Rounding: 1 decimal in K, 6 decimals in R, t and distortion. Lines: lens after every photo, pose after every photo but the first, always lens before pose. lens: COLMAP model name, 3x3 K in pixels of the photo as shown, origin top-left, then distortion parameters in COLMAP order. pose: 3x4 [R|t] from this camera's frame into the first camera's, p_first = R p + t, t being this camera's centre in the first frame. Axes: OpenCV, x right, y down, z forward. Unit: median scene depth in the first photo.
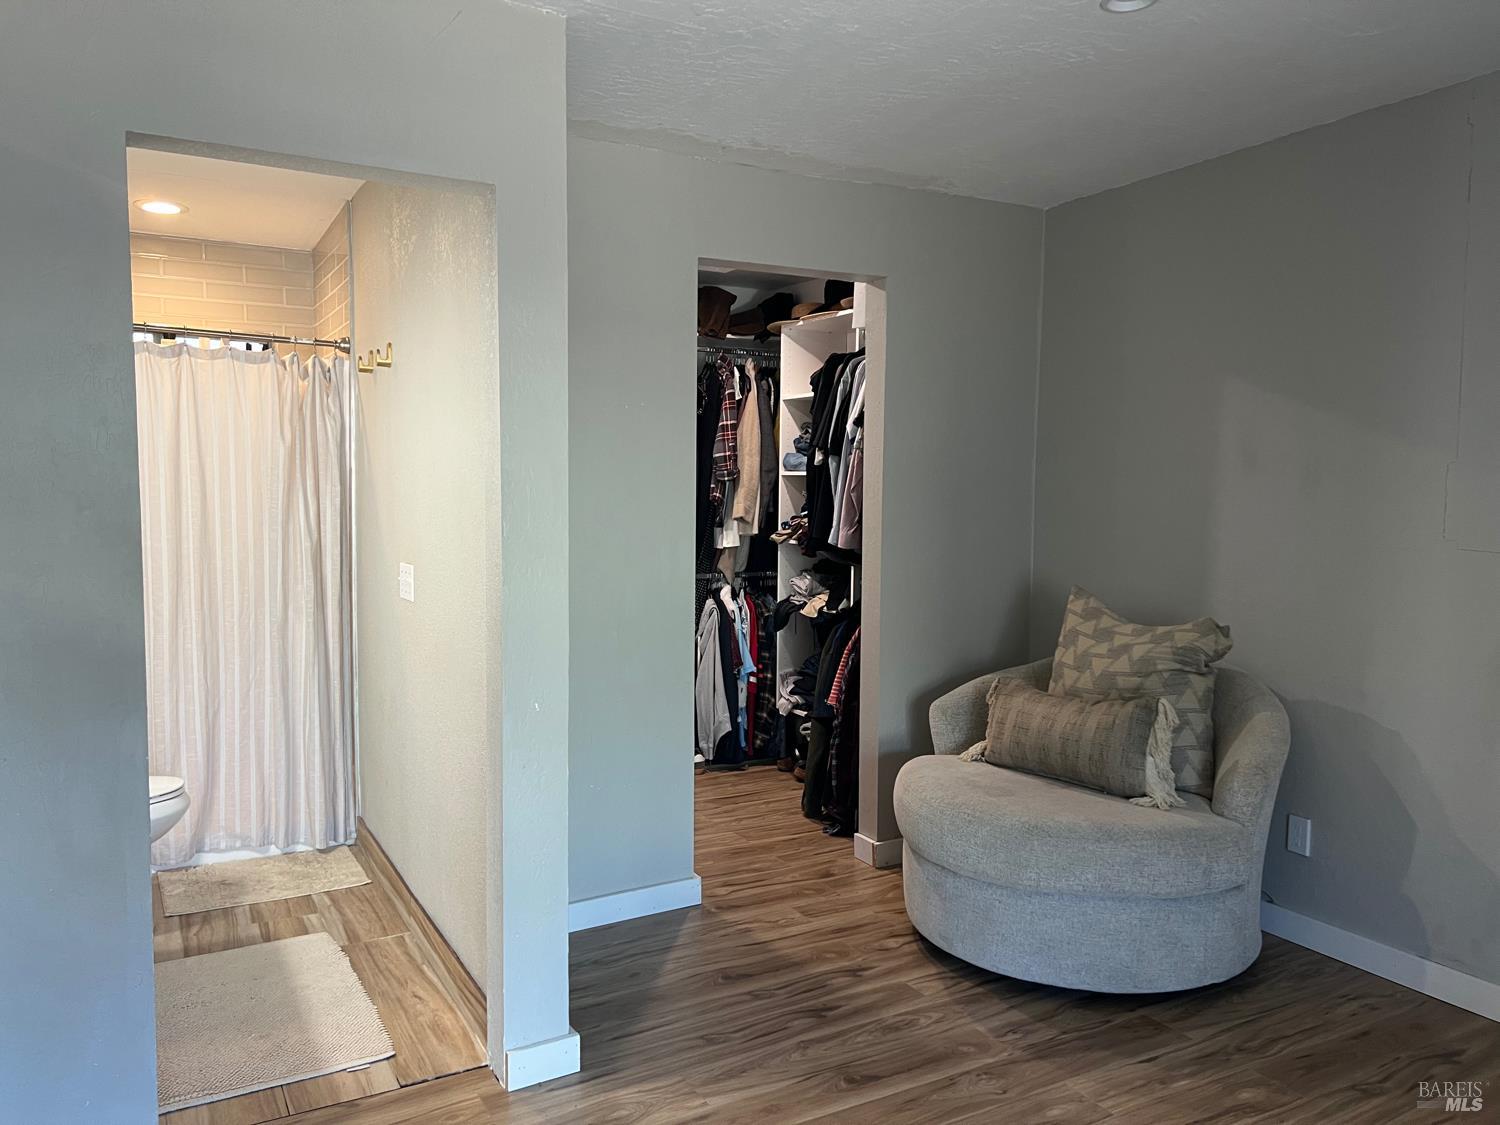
lens RADIAL K [[1138.9, 0, 744.8], [0, 1138.9, 564.4], [0, 0, 1]] dist [0.011988, -0.003682]
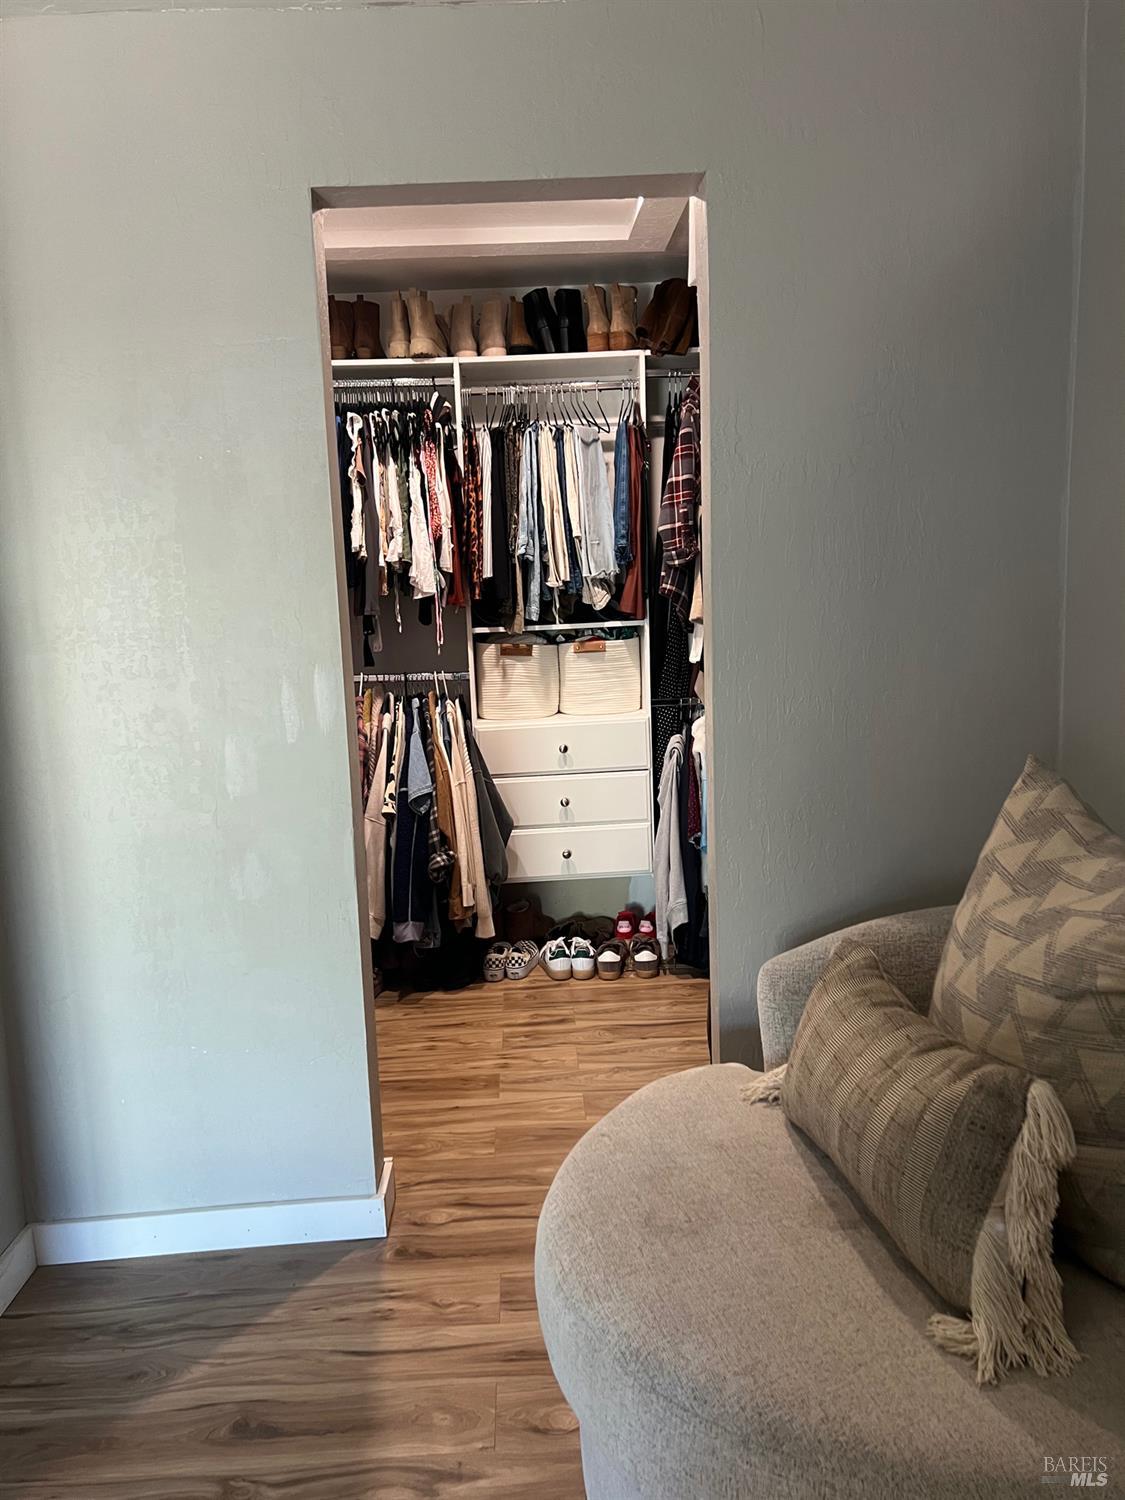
lens RADIAL K [[1138.9, 0, 568.4], [0, 1138.9, 747.2], [0, 0, 1]] dist [0.011988, -0.003682]
pose [[0.893269, 0.023704, -0.448896, 0.352675], [0.012821, 0.996859, 0.078152, -0.027665], [0.449339, -0.075567, 0.890160, 0.520062]]
